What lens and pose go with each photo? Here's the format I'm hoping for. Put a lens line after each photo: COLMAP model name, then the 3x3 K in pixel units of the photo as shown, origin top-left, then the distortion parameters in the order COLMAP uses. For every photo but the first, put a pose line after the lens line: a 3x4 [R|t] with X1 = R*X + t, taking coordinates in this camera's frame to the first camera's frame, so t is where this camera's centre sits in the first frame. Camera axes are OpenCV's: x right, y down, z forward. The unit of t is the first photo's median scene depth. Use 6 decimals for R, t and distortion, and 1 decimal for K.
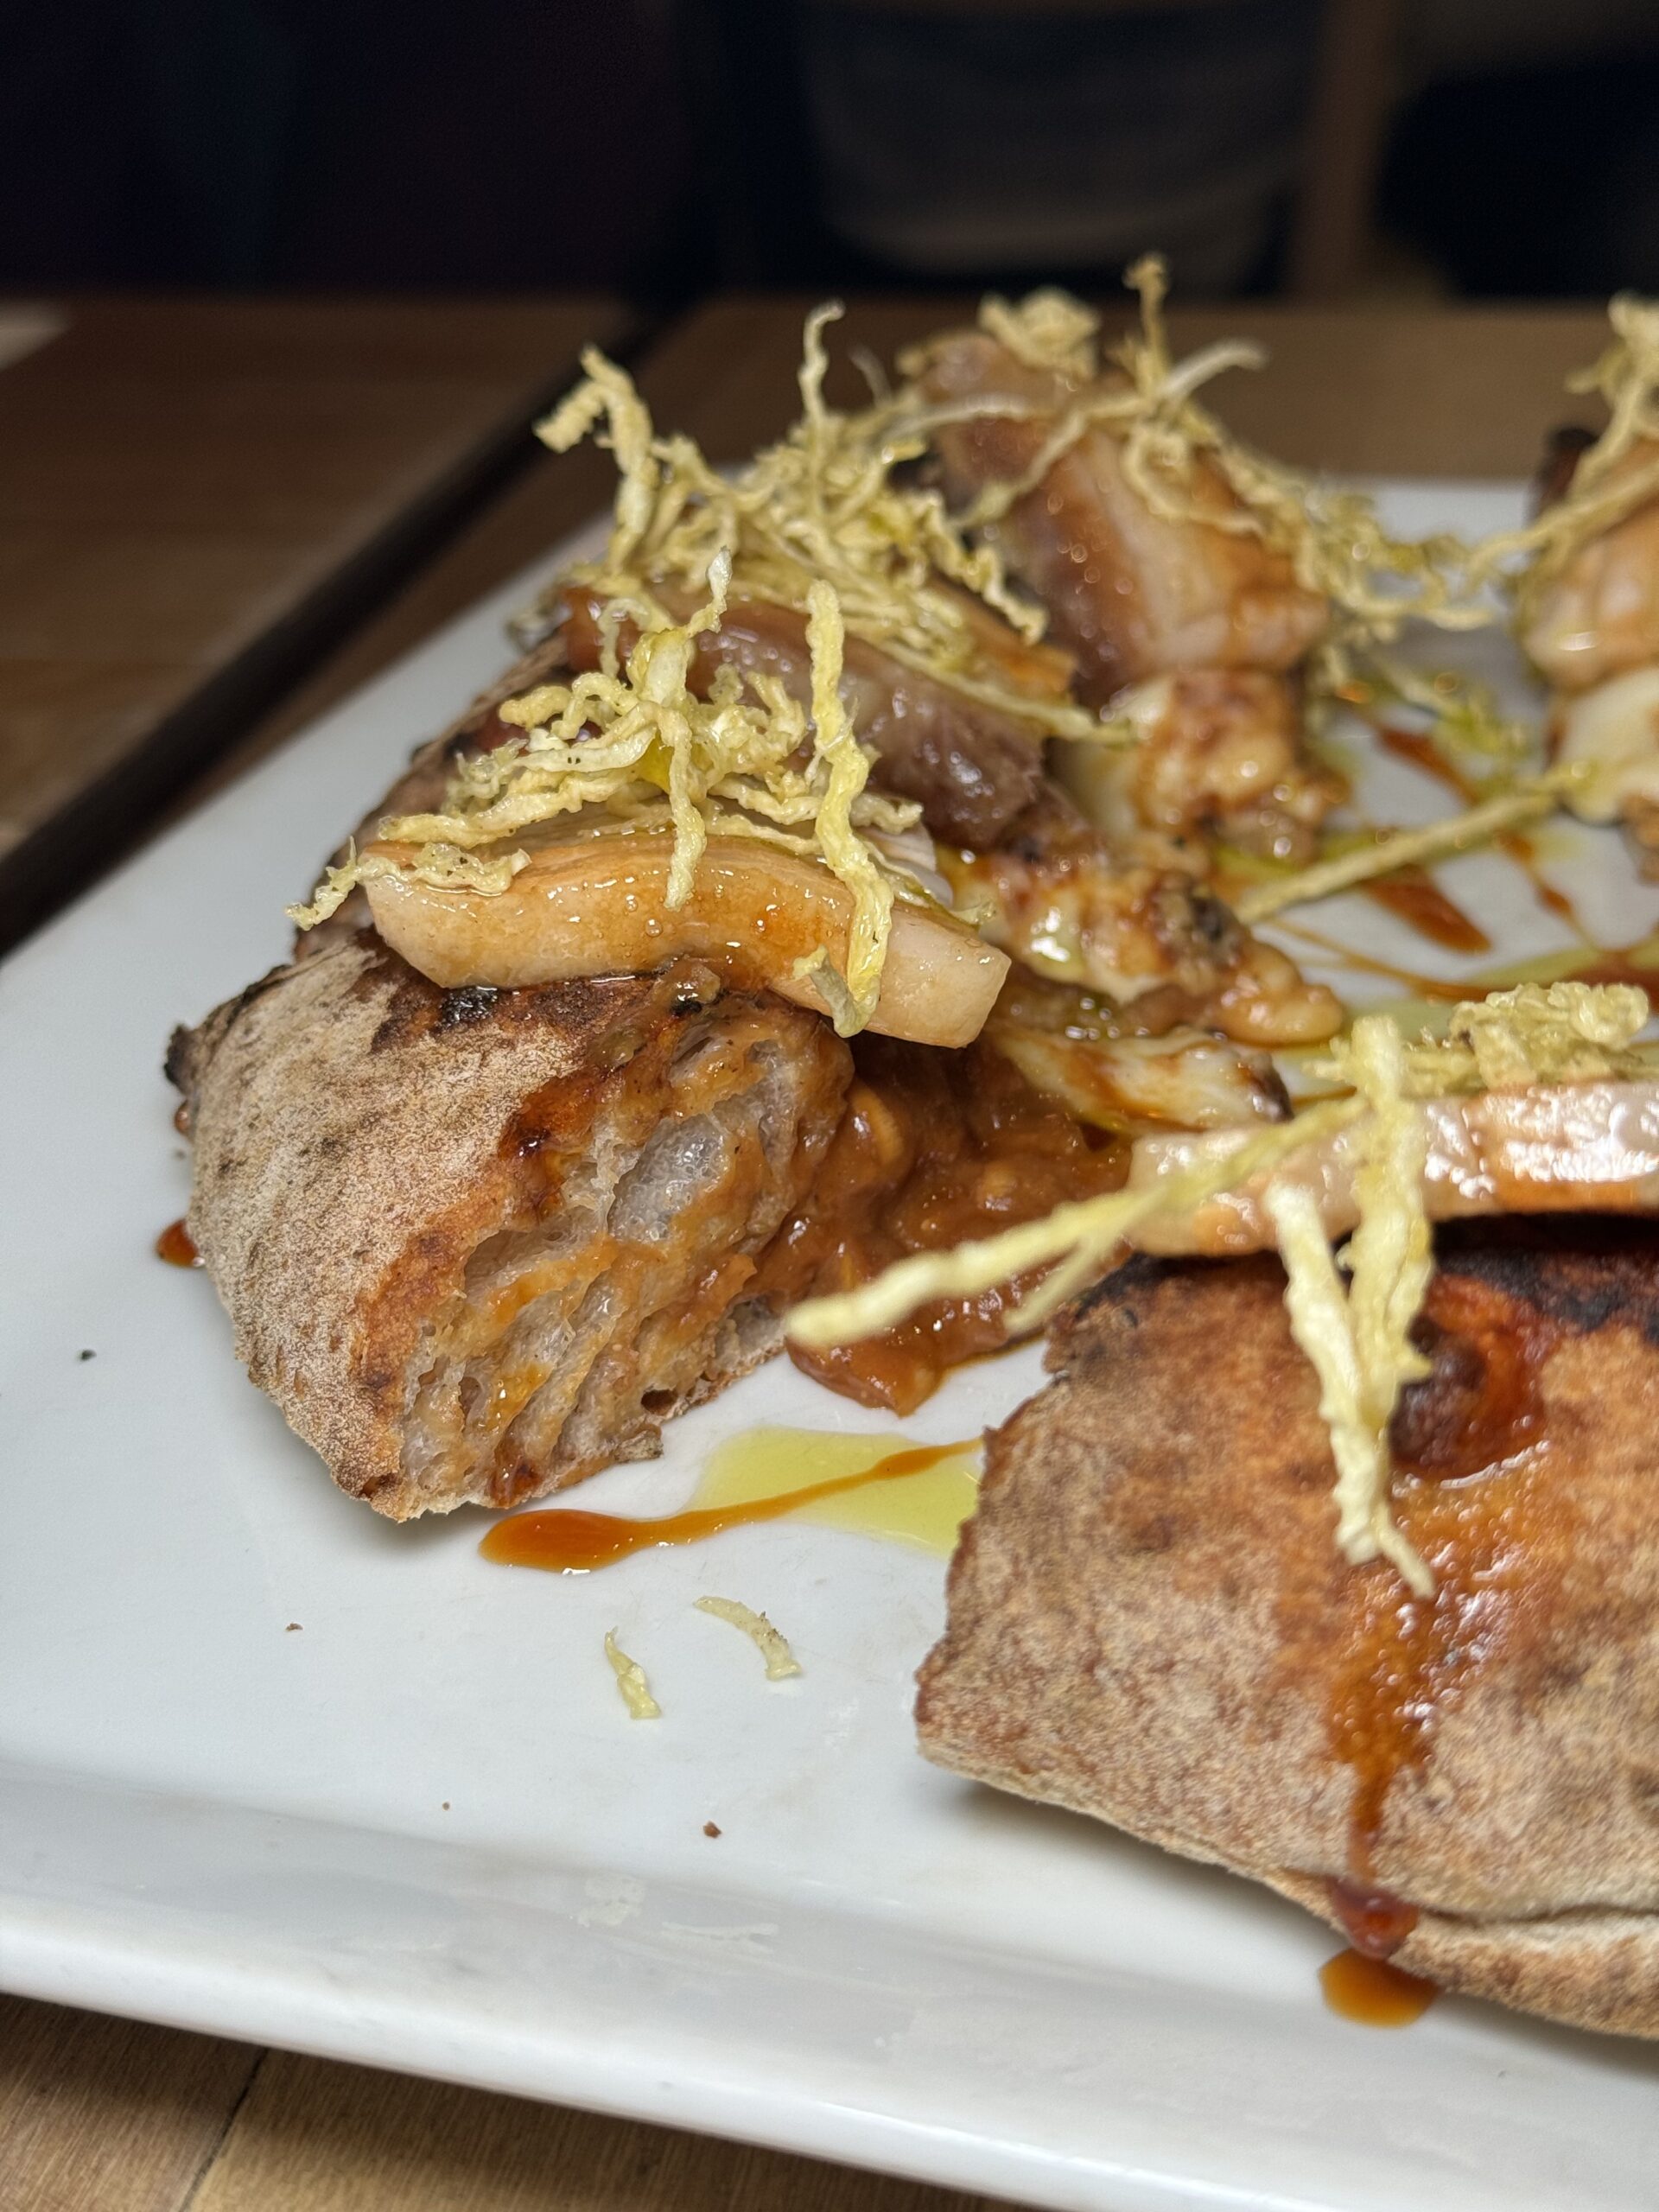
lens RADIAL K [[3149.6, 0, 829.5], [0, 3149.6, 1106.0], [0, 0, 1]] dist [0.117121, -0.118333]
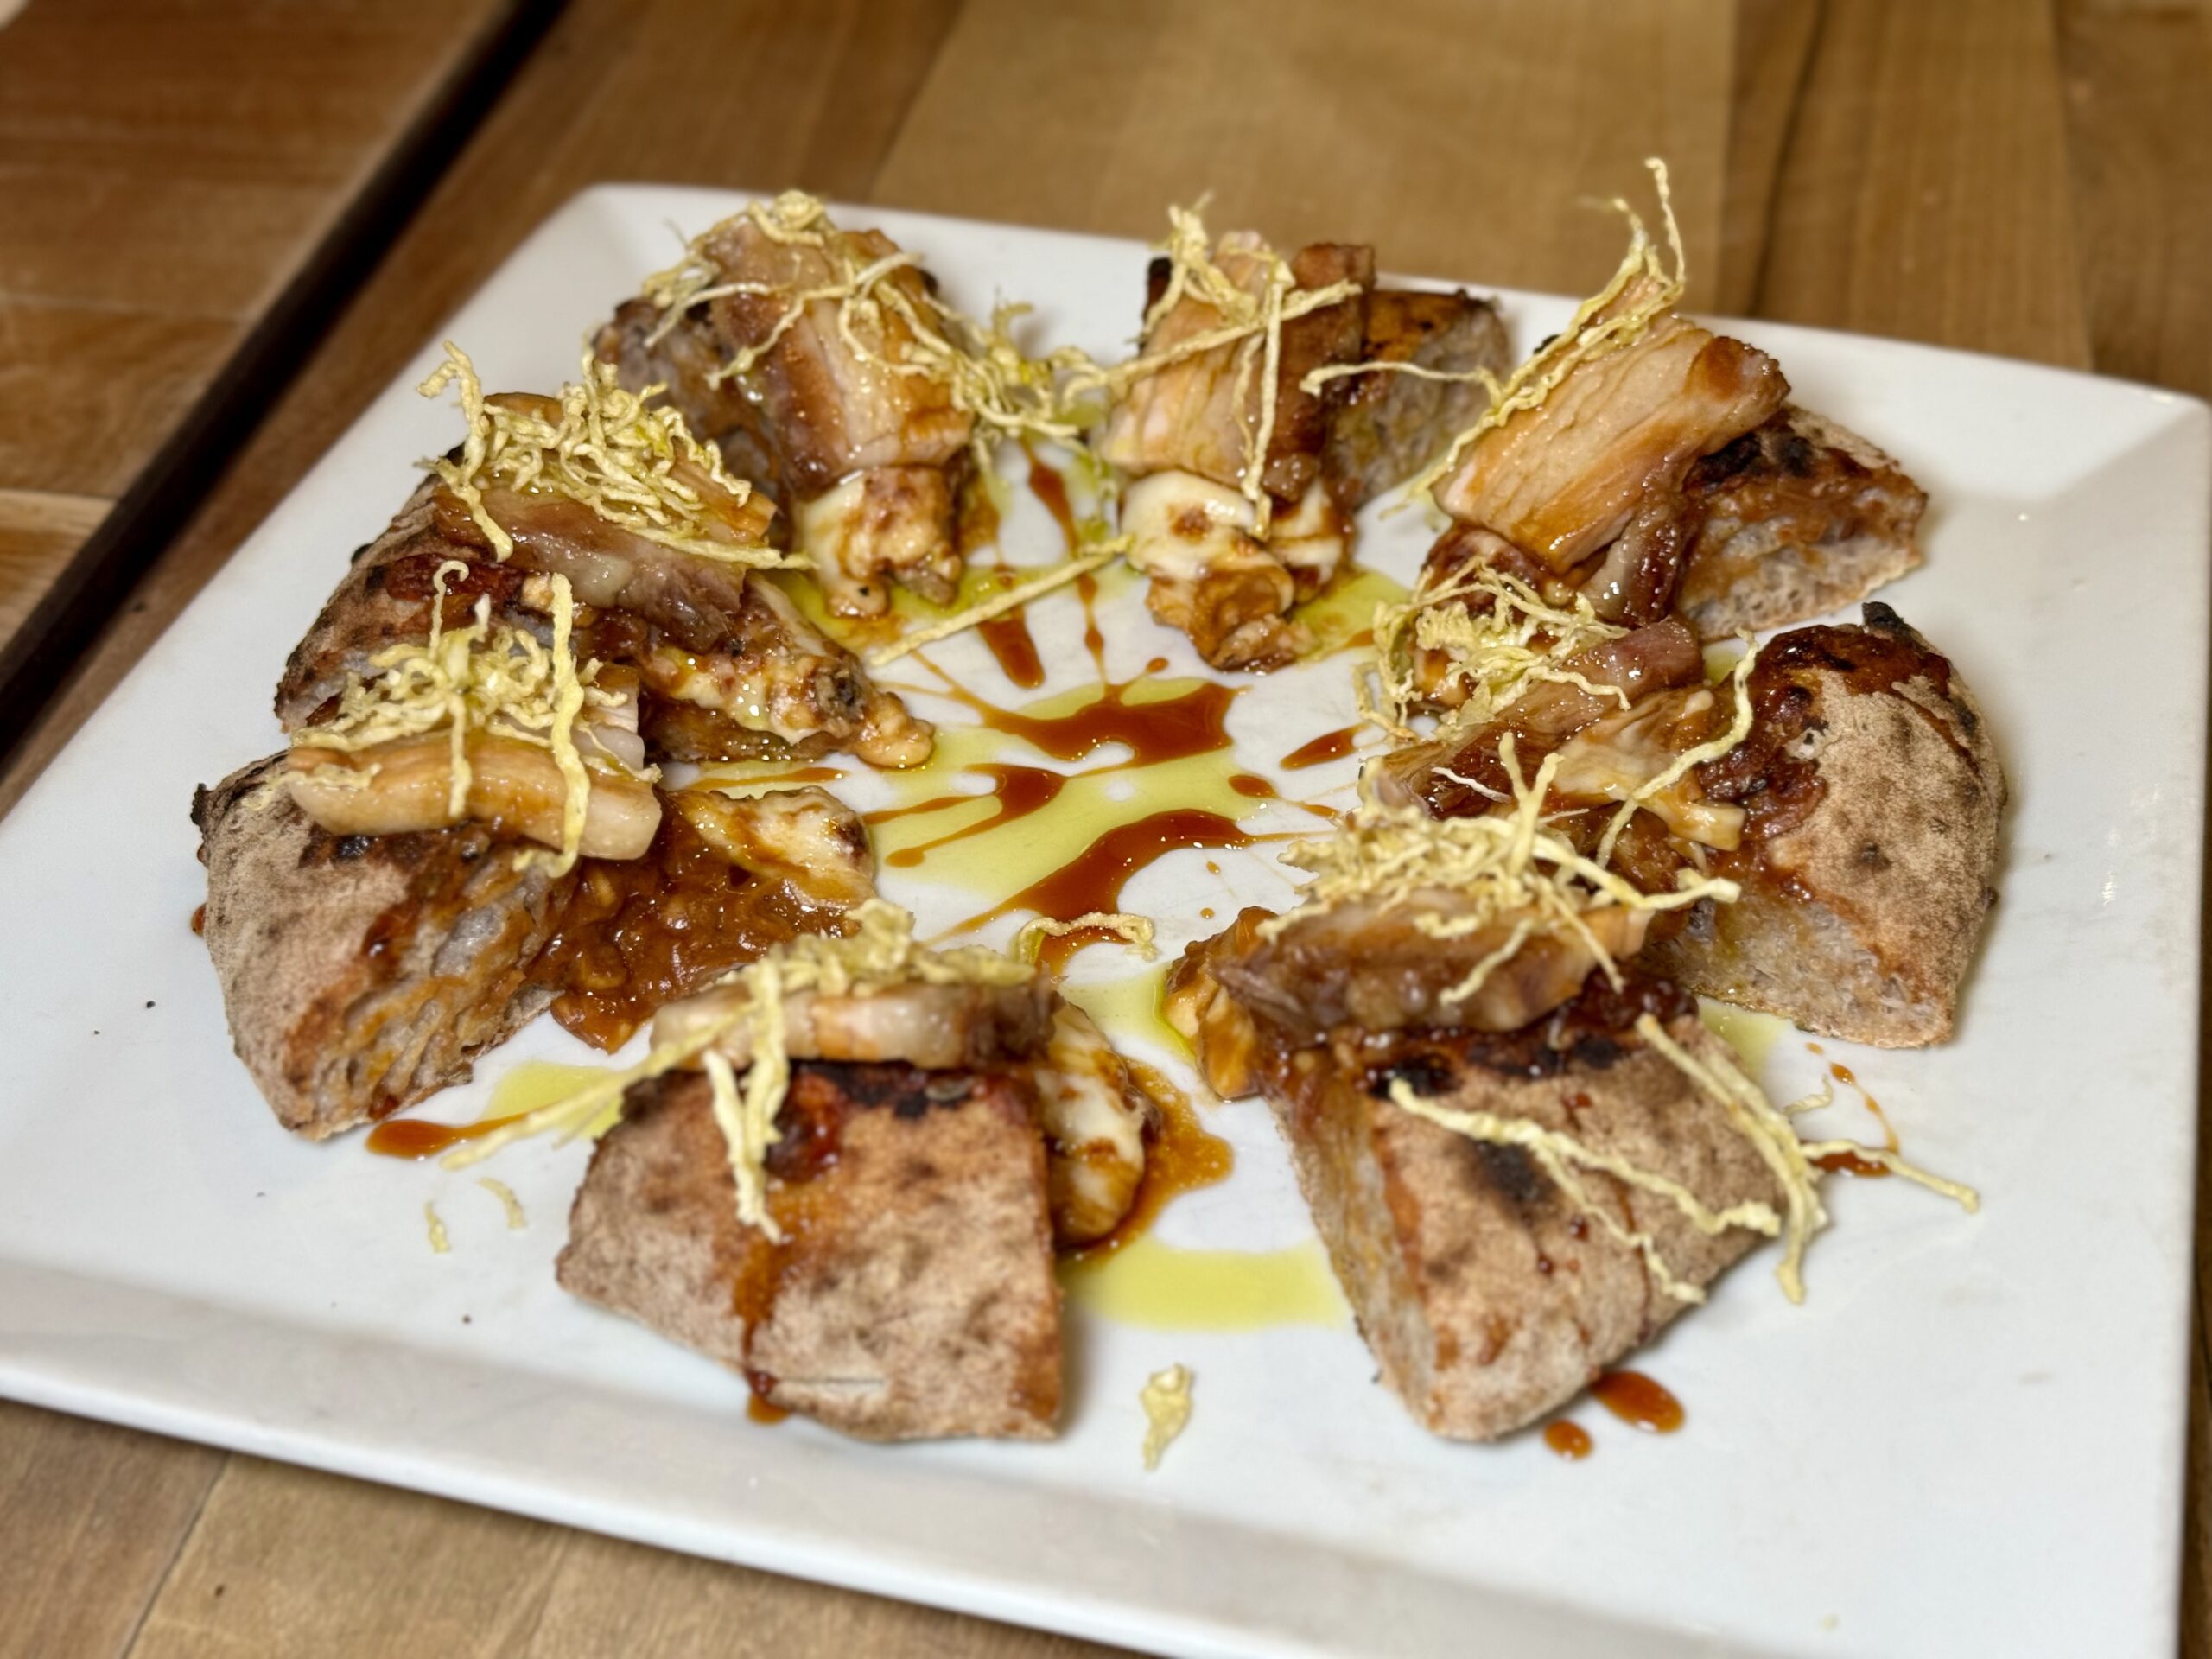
lens RADIAL K [[3149.6, 0, 1106.0], [0, 3149.6, 829.5], [0, 0, 1]] dist [0.117121, -0.118333]
pose [[0.999609, 0.002251, 0.027855, 0.270075], [-0.008350, 0.975277, 0.220829, -0.452391], [-0.026669, -0.220975, 0.974915, -0.779662]]
